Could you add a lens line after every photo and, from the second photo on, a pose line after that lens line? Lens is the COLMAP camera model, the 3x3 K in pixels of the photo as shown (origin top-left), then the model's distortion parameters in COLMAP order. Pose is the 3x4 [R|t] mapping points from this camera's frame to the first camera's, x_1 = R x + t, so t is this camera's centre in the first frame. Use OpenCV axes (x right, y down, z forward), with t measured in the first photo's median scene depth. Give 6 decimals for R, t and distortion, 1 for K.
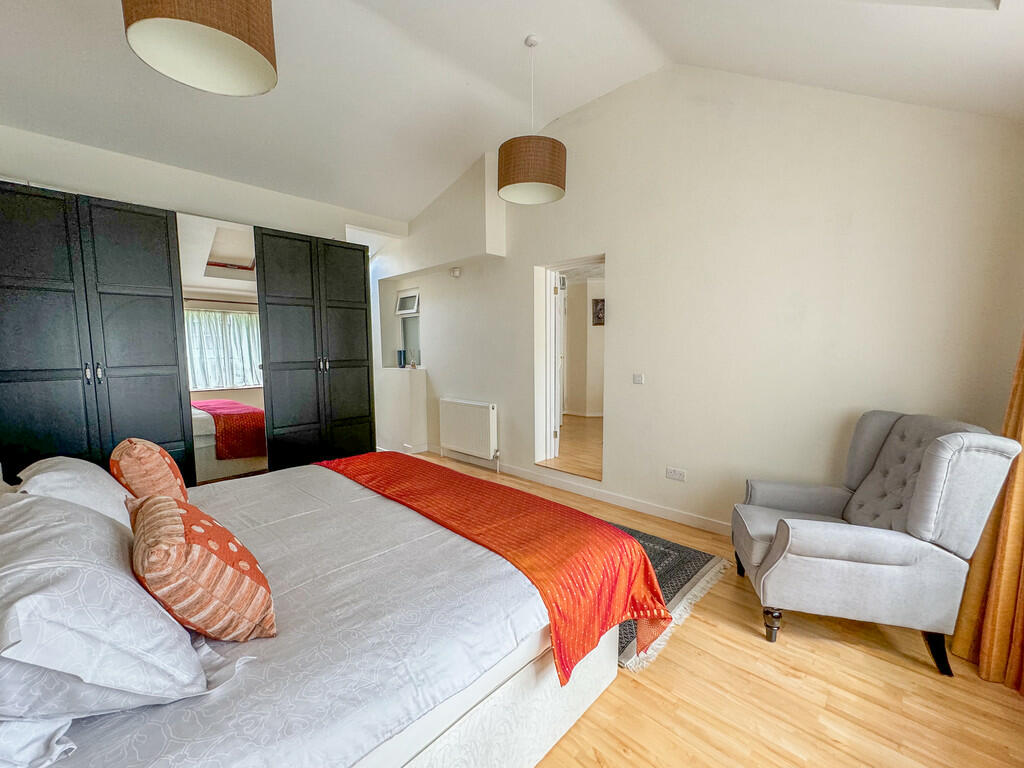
lens RADIAL K [[415.5, 0, 515.8], [0, 415.5, 387.0], [0, 0, 1]] dist [-0.003475, 0.000706]
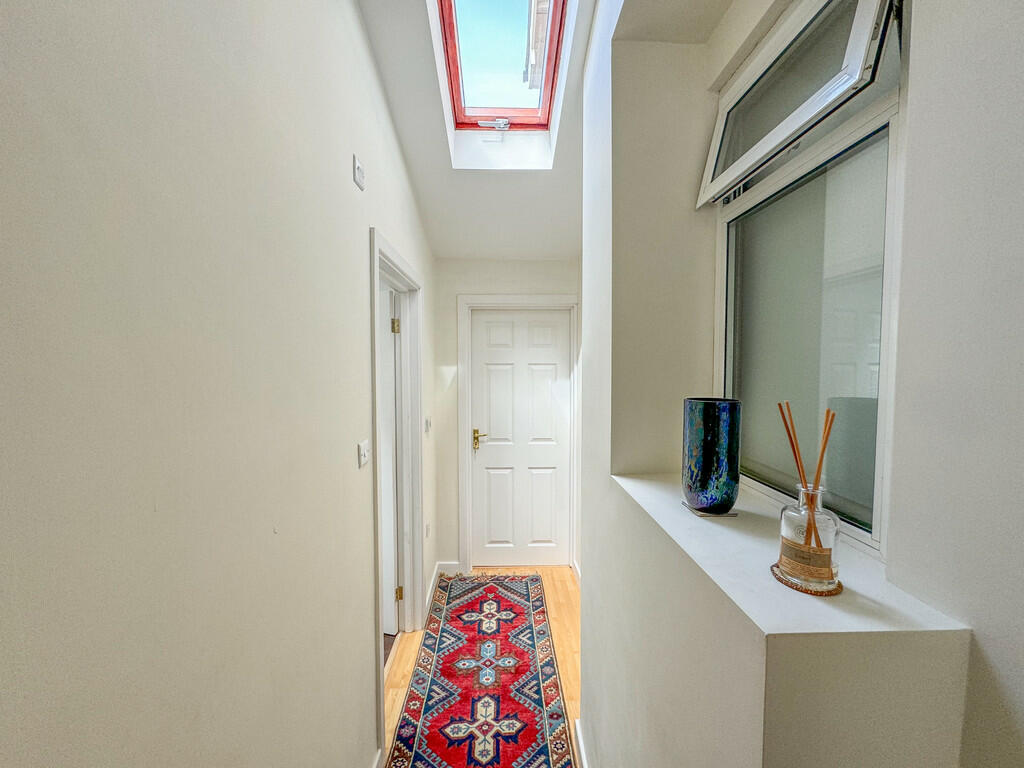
lens RADIAL K [[415.5, 0, 512.5], [0, 415.5, 384.3], [0, 0, 1]] dist [-0.003475, 0.000706]
pose [[0.713742, 0.034240, -0.699571, -0.213020], [-0.061637, 0.998000, -0.014039, -0.086797], [0.697692, 0.053140, 0.714425, 0.812749]]
